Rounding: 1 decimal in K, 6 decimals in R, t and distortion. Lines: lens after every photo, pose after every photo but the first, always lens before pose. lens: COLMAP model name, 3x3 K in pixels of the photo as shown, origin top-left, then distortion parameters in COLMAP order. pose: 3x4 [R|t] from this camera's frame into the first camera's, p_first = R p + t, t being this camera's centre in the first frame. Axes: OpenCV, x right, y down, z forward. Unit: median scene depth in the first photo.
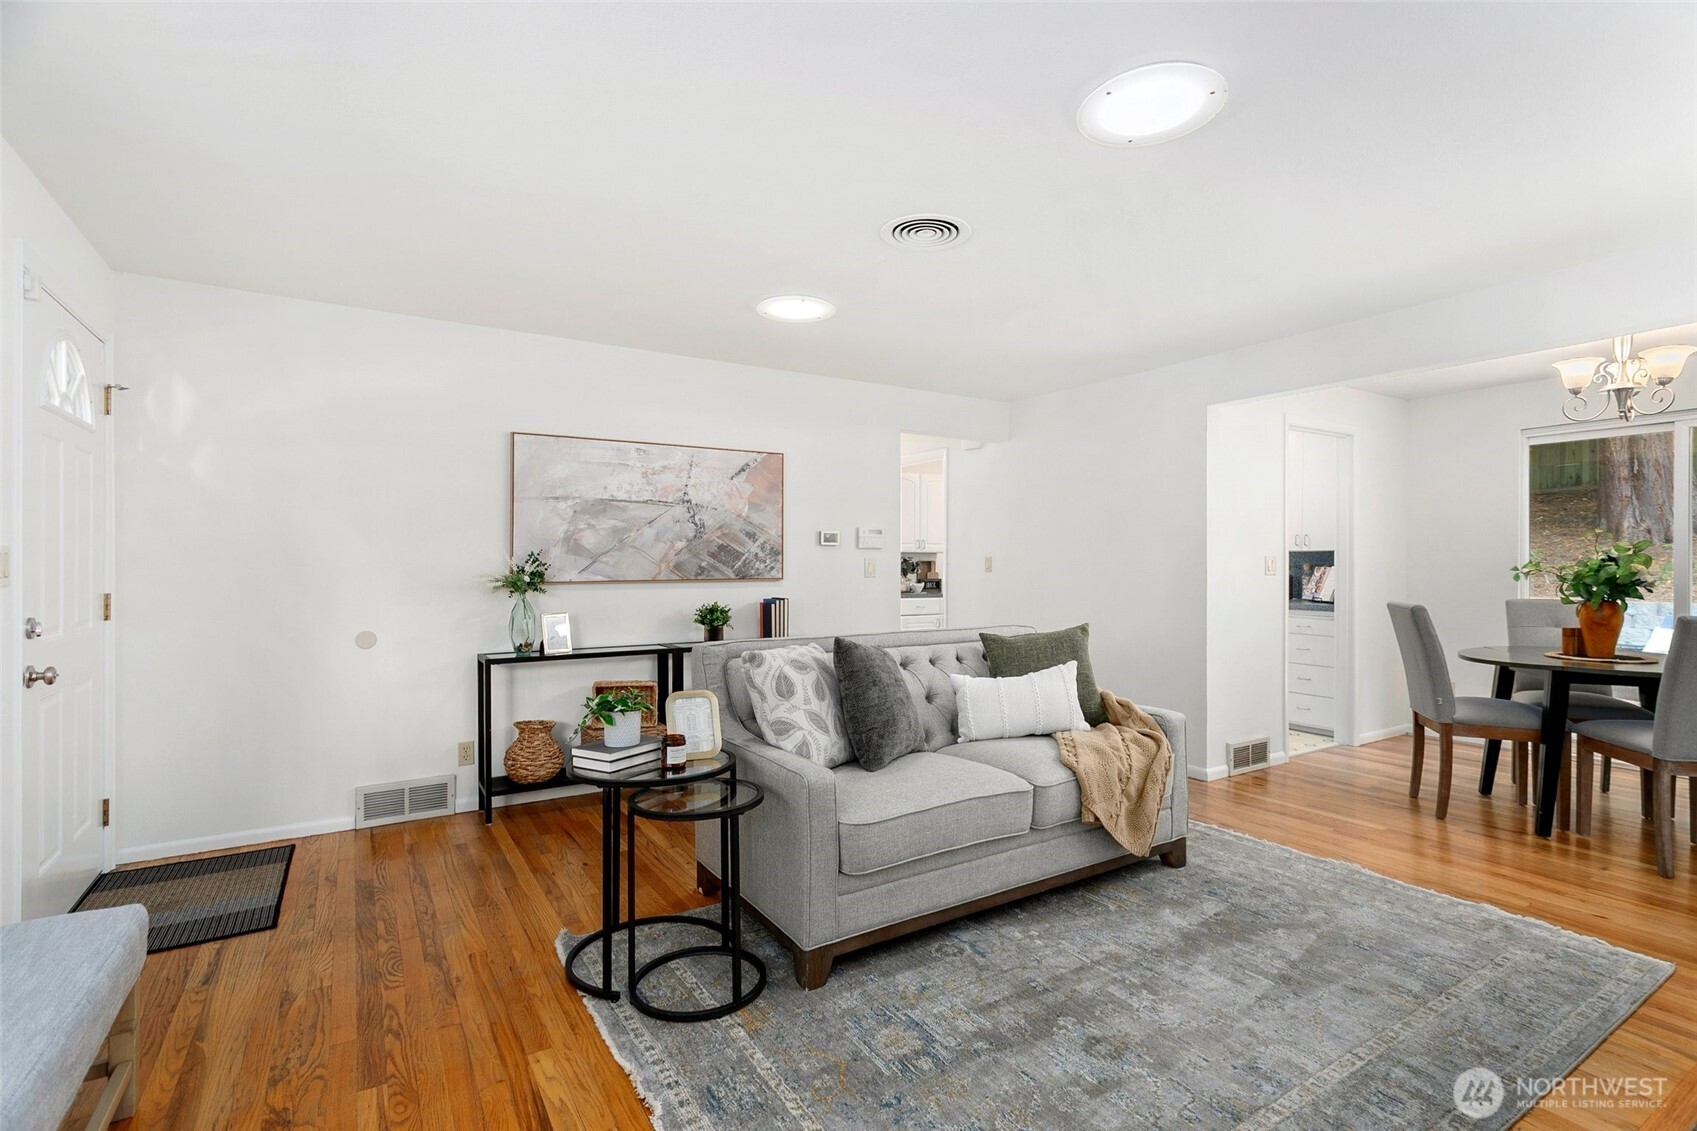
lens RADIAL K [[789.3, 0, 837.9], [0, 789.3, 563.3], [0, 0, 1]] dist [-0.005320, 0.002024]
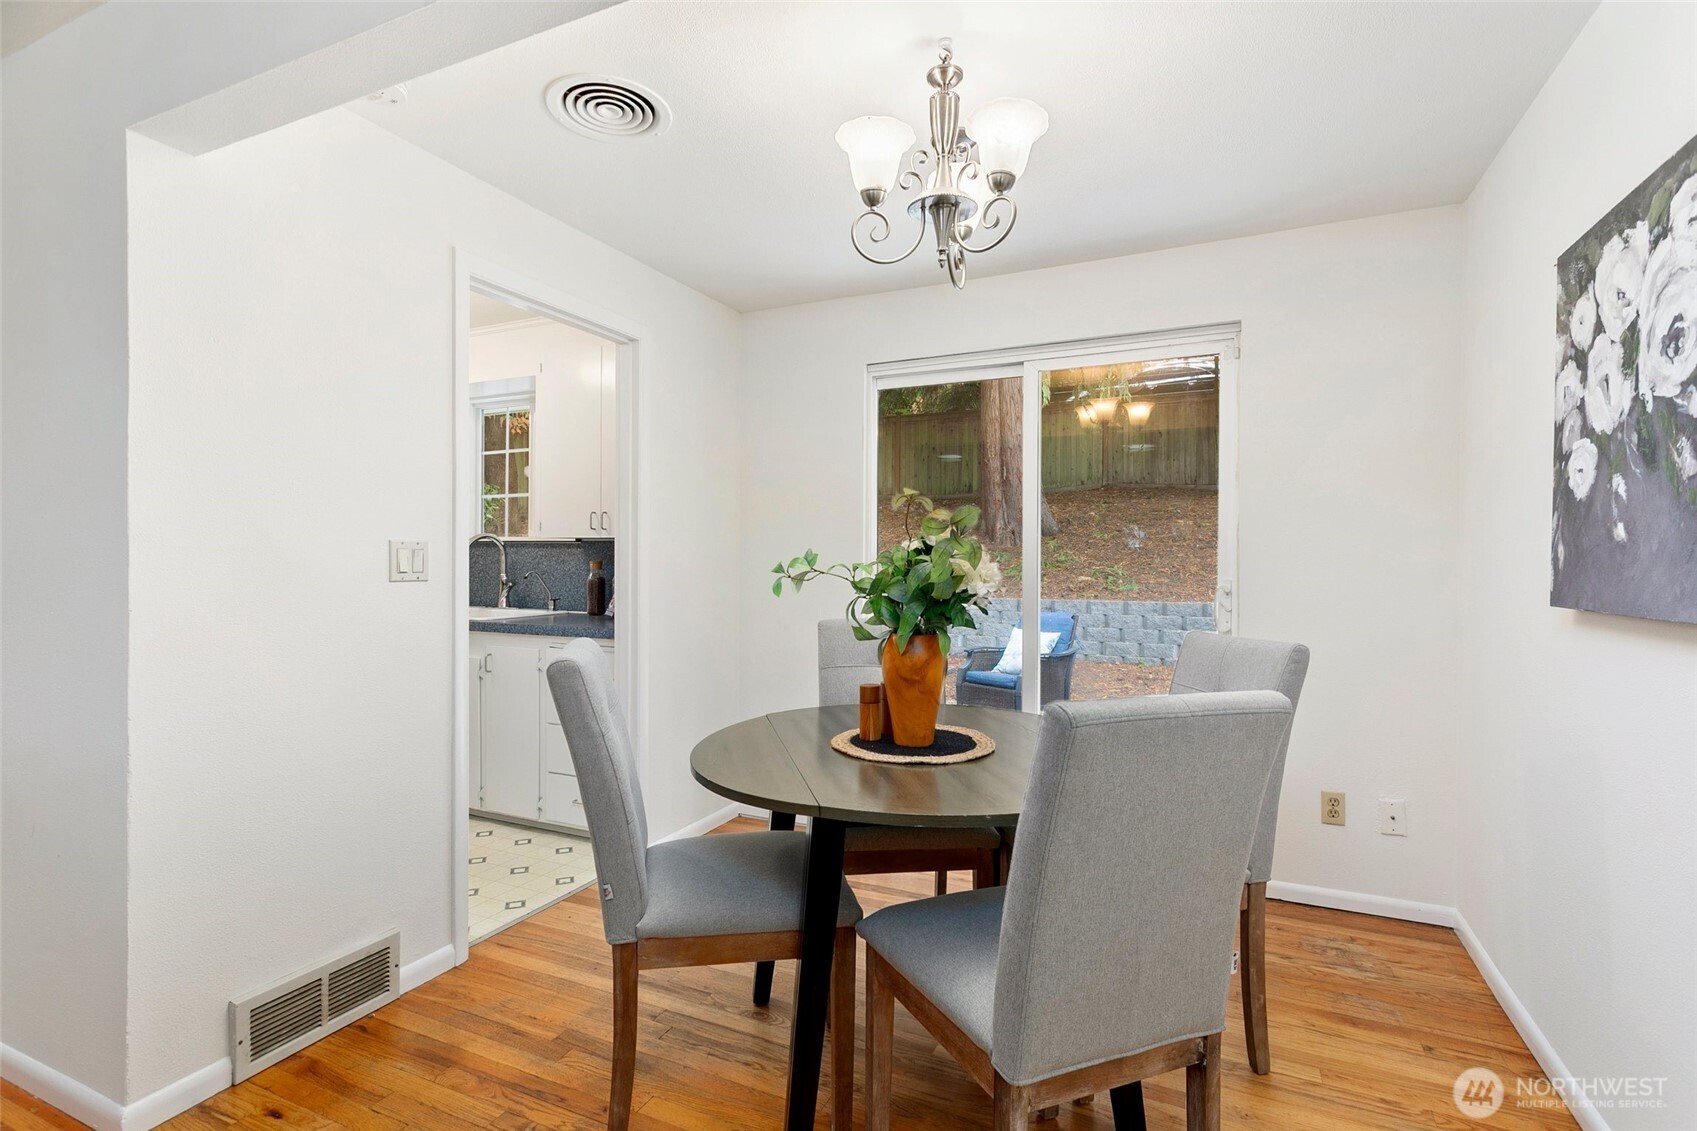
lens RADIAL K [[789.3, 0, 846.9], [0, 789.3, 572.5], [0, 0, 1]] dist [-0.005320, 0.002024]
pose [[0.832255, -0.006335, 0.554357, 0.638534], [-0.002762, 0.999875, 0.015572, 0.001669], [-0.554386, -0.014491, 0.832134, 0.588175]]
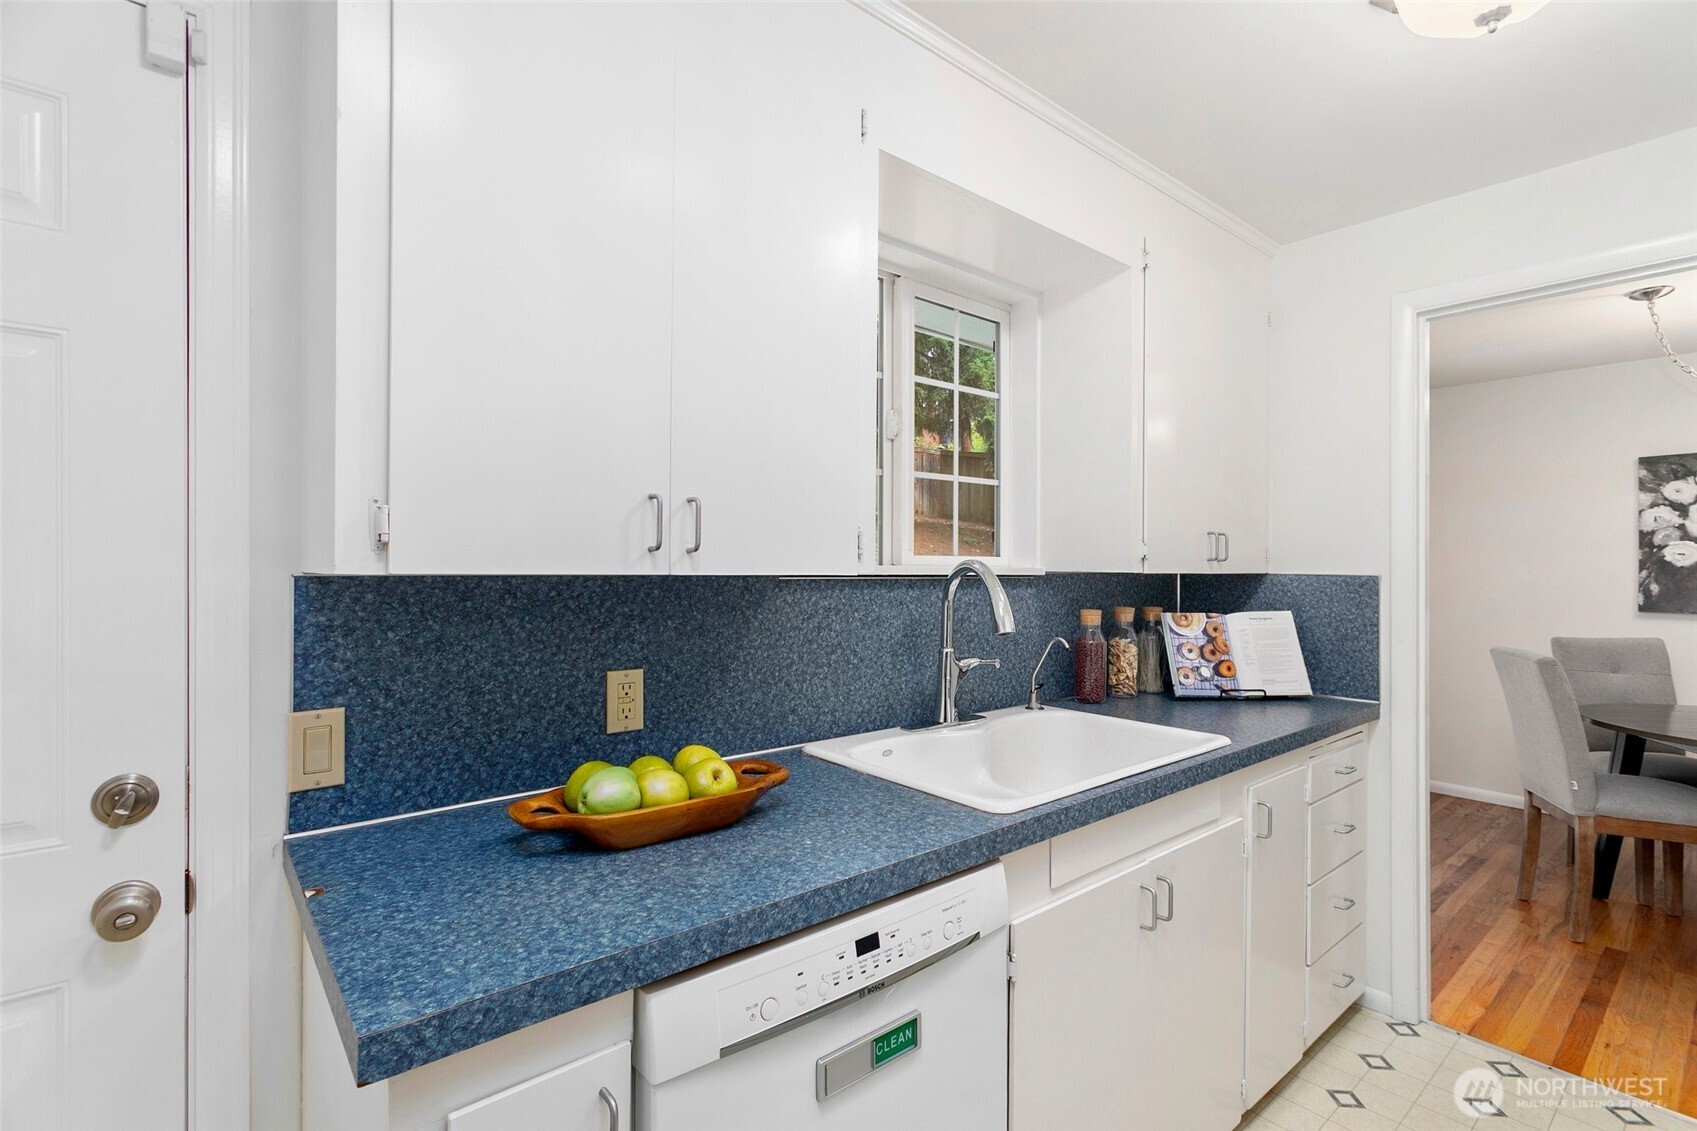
lens RADIAL K [[789.3, 0, 817.9], [0, 789.3, 572.1], [0, 0, 1]] dist [-0.005320, 0.002024]
pose [[-0.132206, -0.009217, 0.991179, 0.350253], [-0.002149, 0.999957, 0.009012, -0.031566], [-0.991220, -0.000939, -0.132220, 1.956171]]
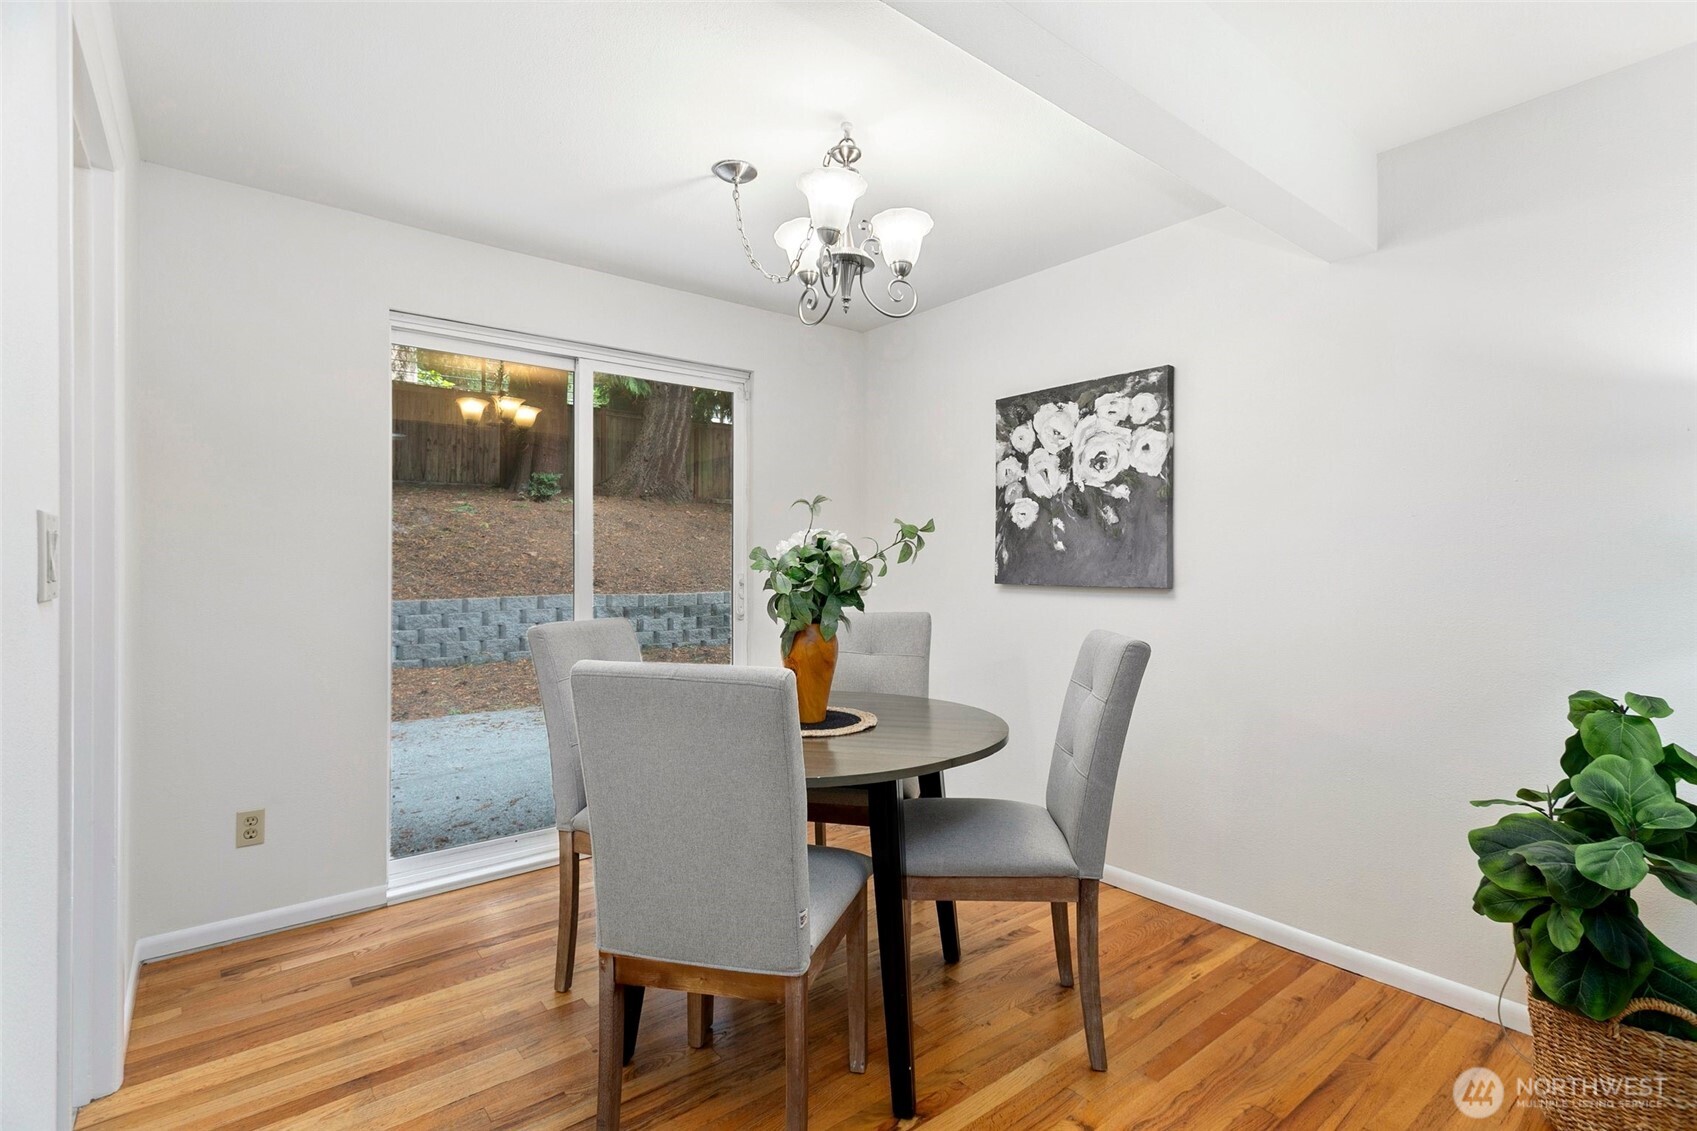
lens RADIAL K [[789.3, 0, 834.2], [0, 789.3, 569.4], [0, 0, 1]] dist [-0.005320, 0.002024]
pose [[-0.117974, -0.013389, 0.992926, 0.389350], [-0.004324, 0.999907, 0.012969, 0.001365], [-0.993007, -0.002763, -0.118021, 1.023665]]
